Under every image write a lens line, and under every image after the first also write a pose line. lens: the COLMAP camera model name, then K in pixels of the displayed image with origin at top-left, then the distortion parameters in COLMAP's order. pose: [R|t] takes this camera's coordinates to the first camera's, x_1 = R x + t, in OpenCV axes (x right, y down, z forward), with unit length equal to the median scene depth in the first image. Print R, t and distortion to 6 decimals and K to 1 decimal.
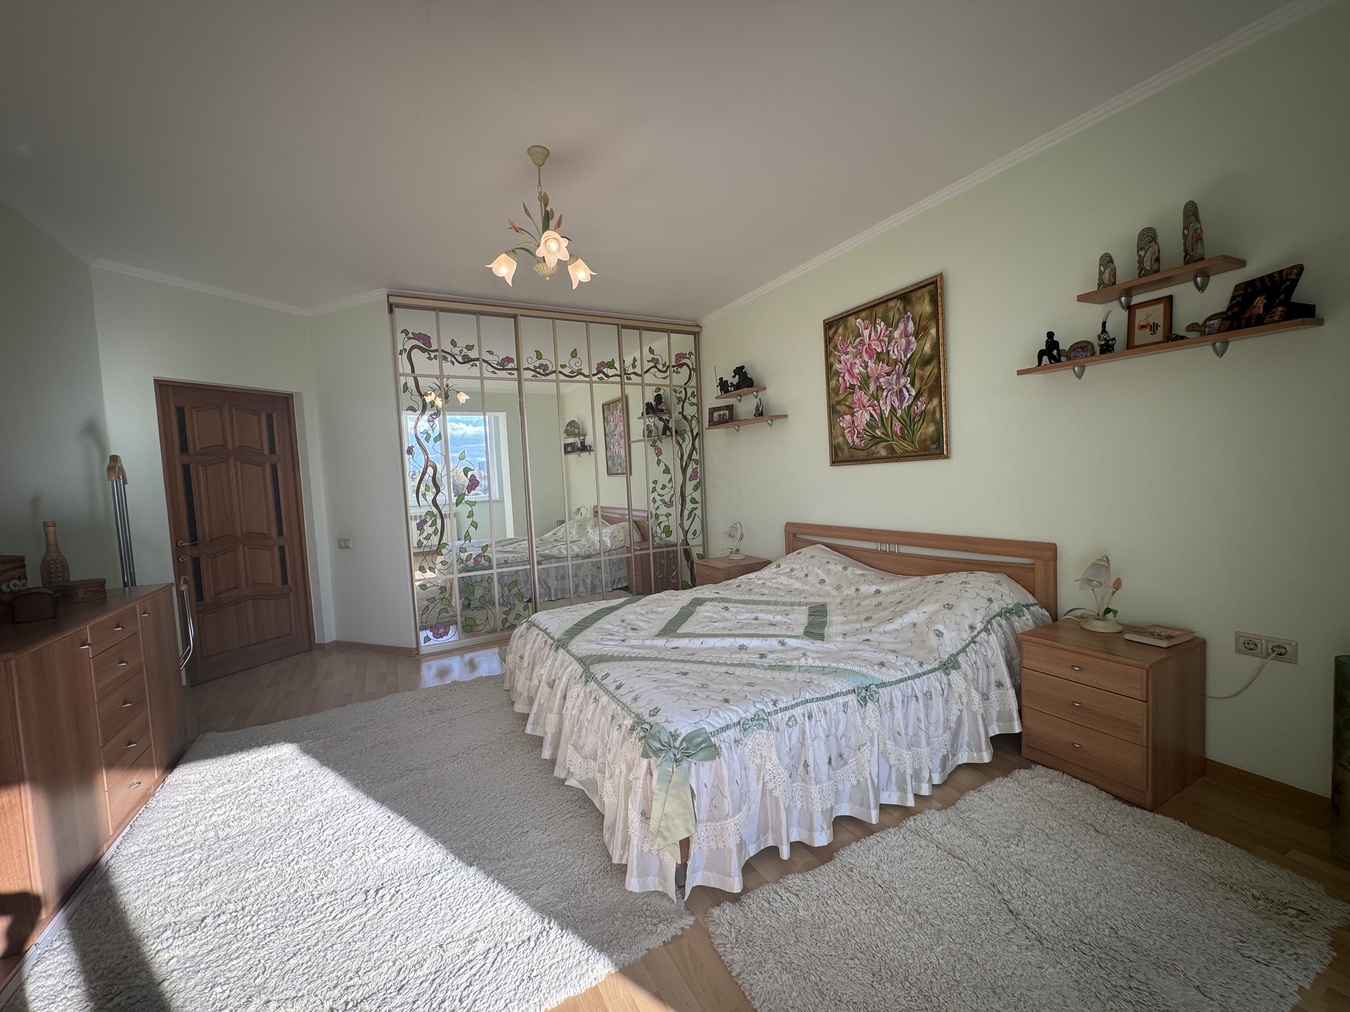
lens RADIAL K [[537.1, 0, 669.4], [0, 537.1, 502.1], [0, 0, 1]] dist [-0.002817, 0.000339]
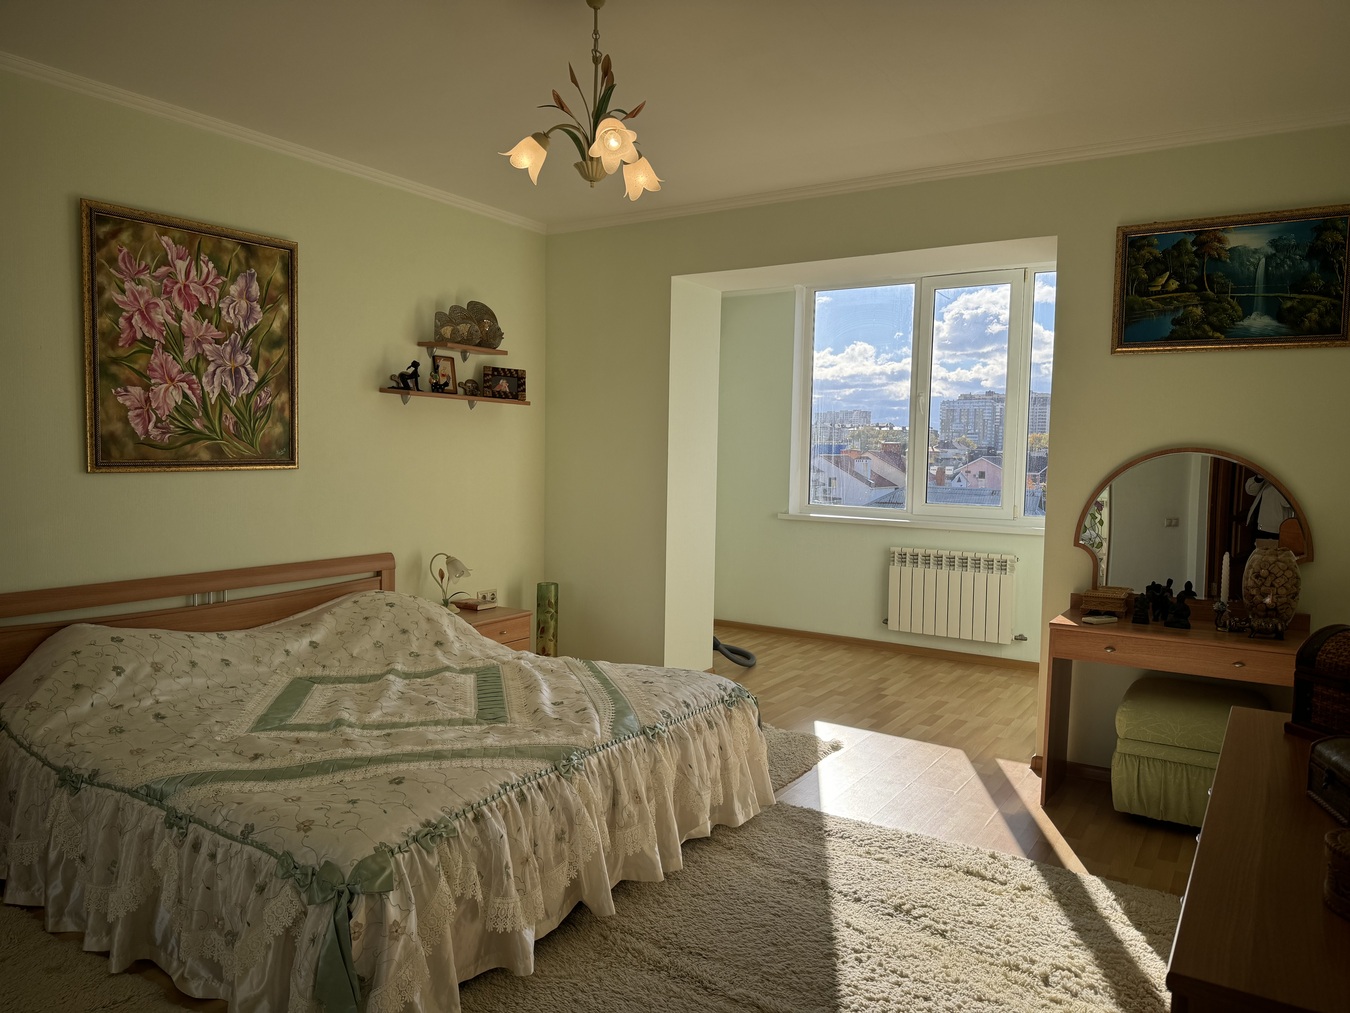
lens RADIAL K [[962.7, 0, 671.4], [0, 962.7, 509.3], [0, 0, 1]] dist [-0.001941, -0.003003]
pose [[-0.493769, -0.006358, 0.869570, -0.947808], [0.058551, 0.997461, 0.040541, -0.041802], [-0.867620, 0.070932, -0.492143, 1.124039]]
